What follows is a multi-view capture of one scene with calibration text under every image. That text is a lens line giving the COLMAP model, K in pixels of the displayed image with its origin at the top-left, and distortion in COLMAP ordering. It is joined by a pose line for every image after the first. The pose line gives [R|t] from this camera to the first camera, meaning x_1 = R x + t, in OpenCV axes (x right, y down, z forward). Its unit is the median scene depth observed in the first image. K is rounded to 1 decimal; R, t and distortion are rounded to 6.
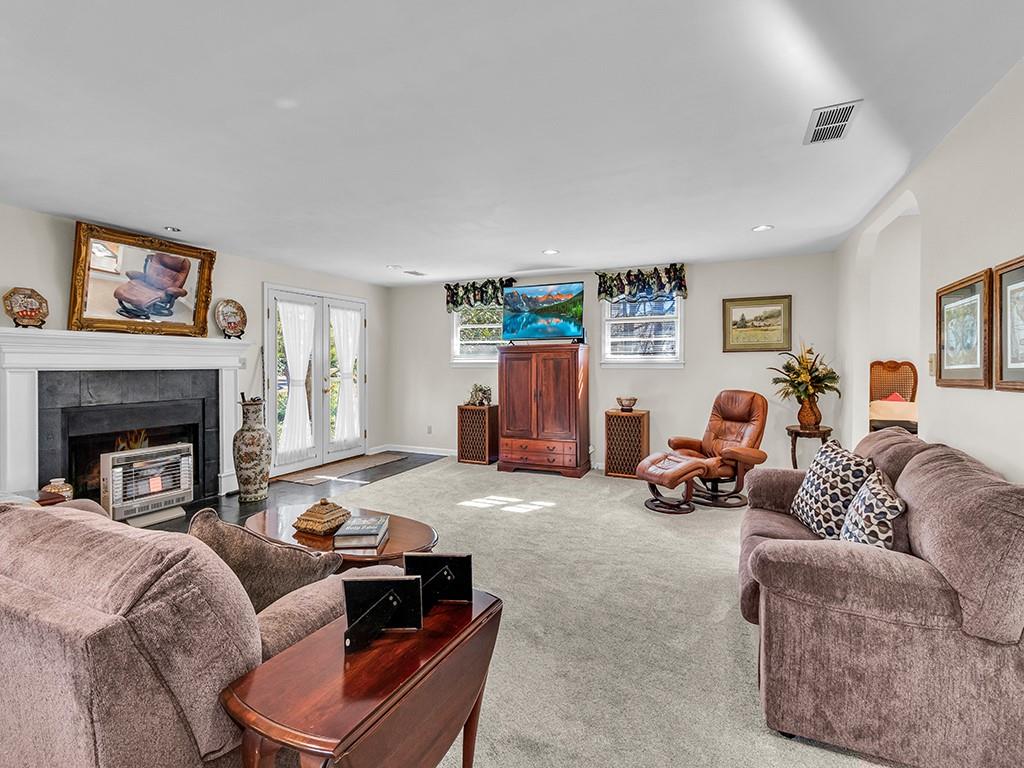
lens RADIAL K [[477.5, 0, 516.9], [0, 477.5, 376.5], [0, 0, 1]] dist [0.001612, 0.000245]
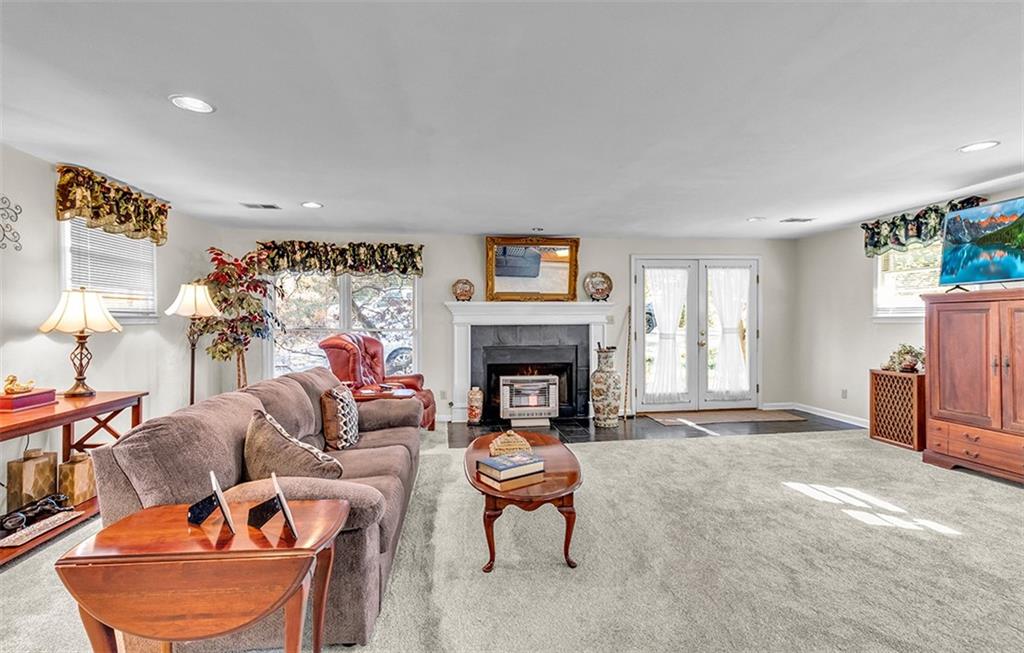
lens RADIAL K [[439.1, 0, 680.8], [0, 439.1, 327.3], [0, 0, 1]] dist [0.000672, 0.000088]
pose [[0.552554, 0.012356, -0.833385, 0.425267], [-0.015624, 0.999868, 0.004466, -0.012503], [0.833330, 0.010553, 0.552675, 0.404125]]
